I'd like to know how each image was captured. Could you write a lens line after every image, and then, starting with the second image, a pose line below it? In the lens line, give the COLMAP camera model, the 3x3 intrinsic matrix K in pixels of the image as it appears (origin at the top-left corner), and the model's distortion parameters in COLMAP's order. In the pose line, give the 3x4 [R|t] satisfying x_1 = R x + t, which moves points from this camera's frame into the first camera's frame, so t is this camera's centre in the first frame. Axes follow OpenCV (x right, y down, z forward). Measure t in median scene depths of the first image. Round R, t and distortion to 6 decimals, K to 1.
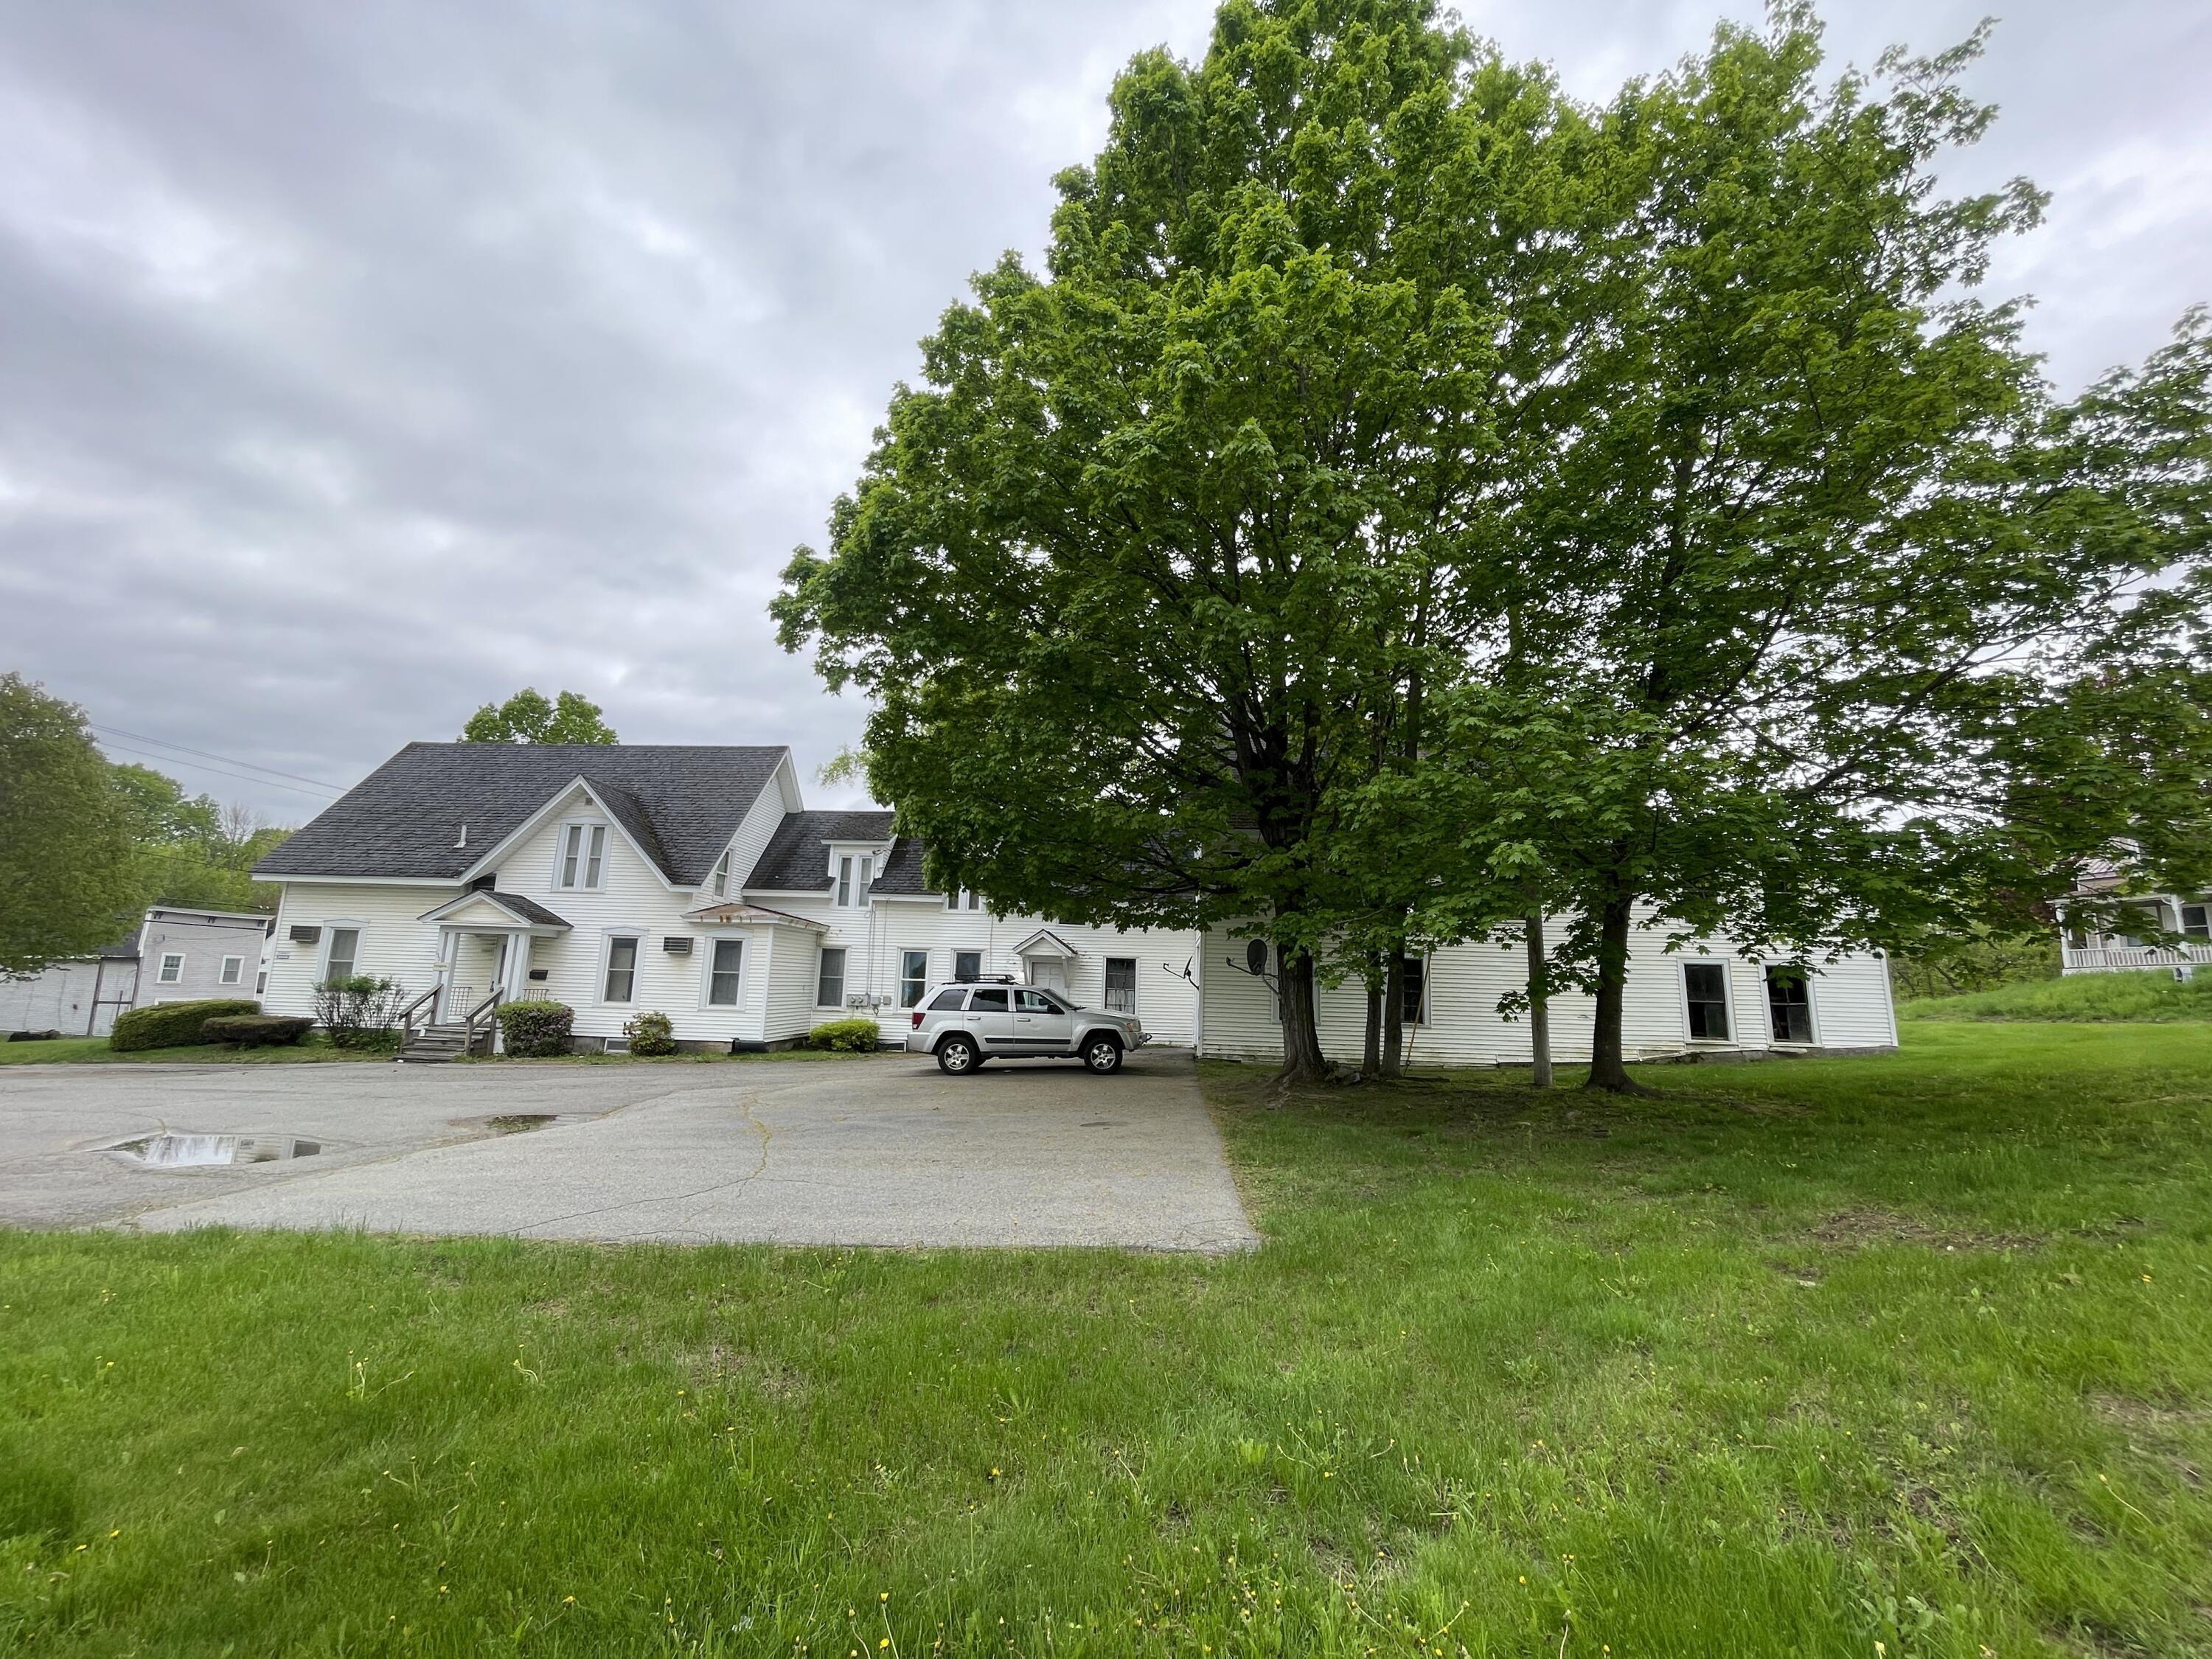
lens RADIAL K [[890.2, 0, 1105.5], [0, 890.2, 832.8], [0, 0, 1]] dist [-0.003334, -0.000110]
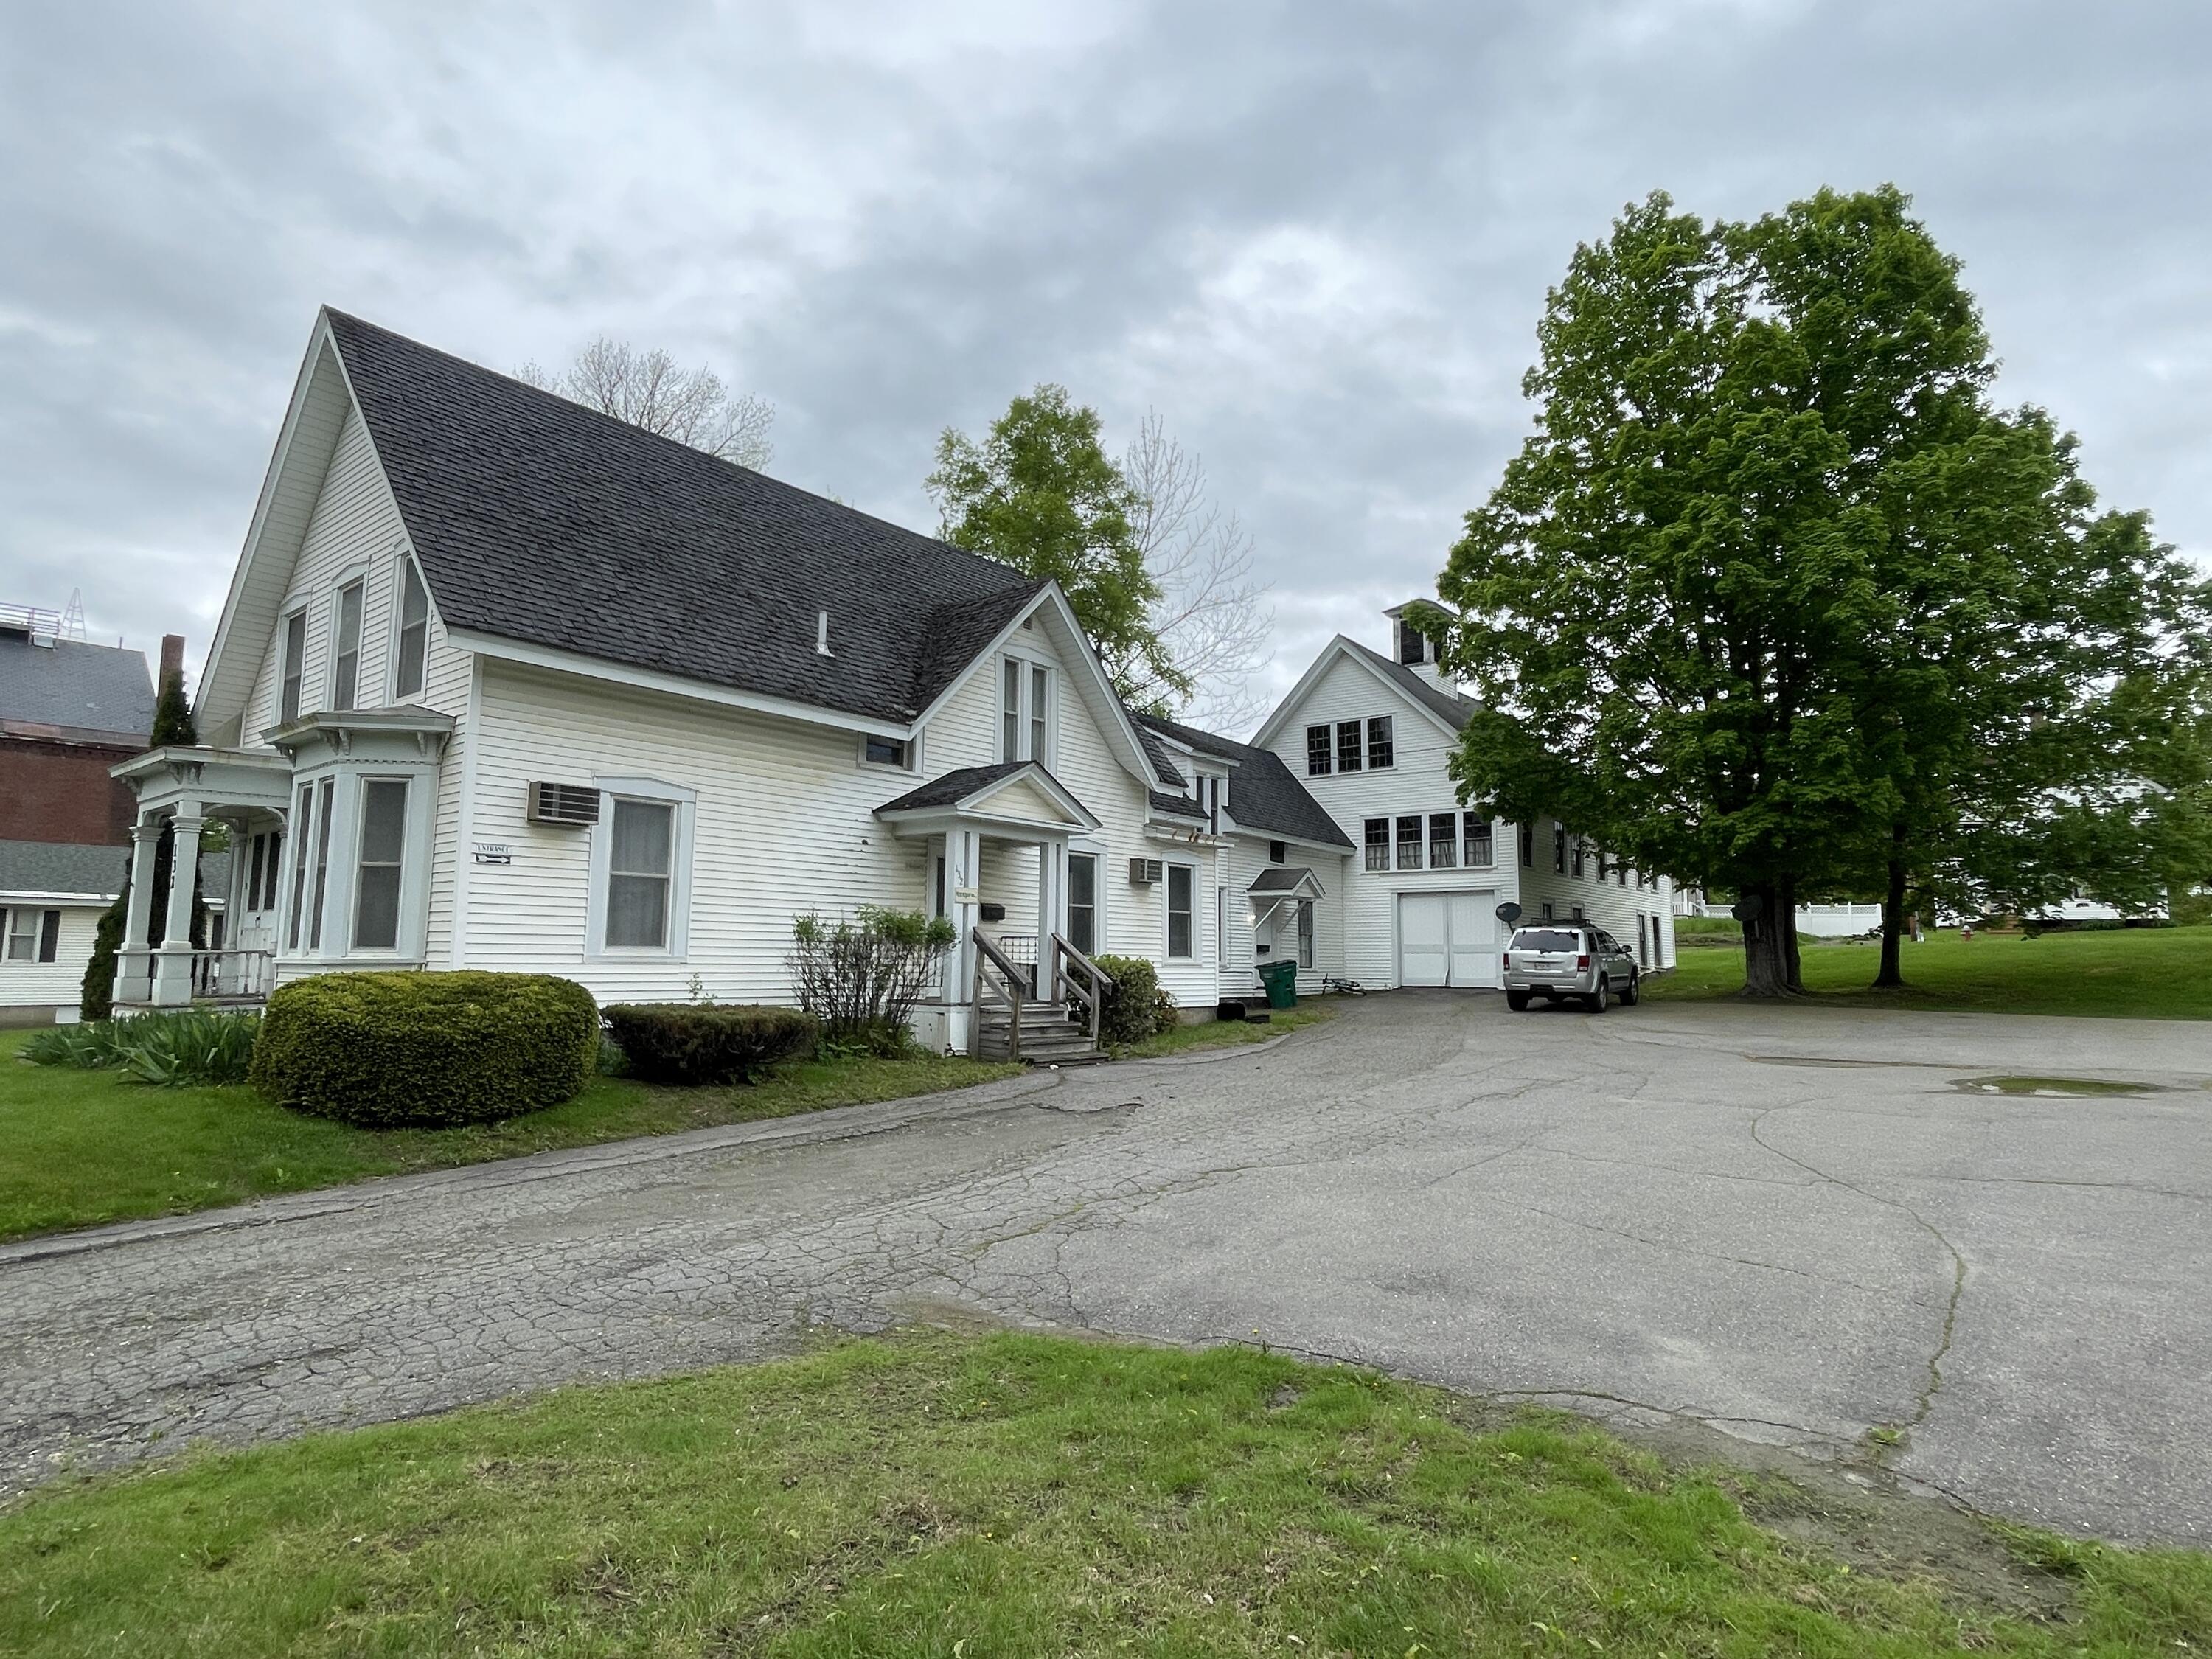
lens RADIAL K [[1160.0, 0, 1109.0], [0, 1160.0, 828.0], [0, 0, 1]] dist [0.001895, 0.000086]
pose [[0.572448, 0.071542, 0.816814, -1.526438], [-0.120533, 0.992706, -0.002474, 0.124434], [-0.811033, -0.097037, 0.576896, 0.650158]]
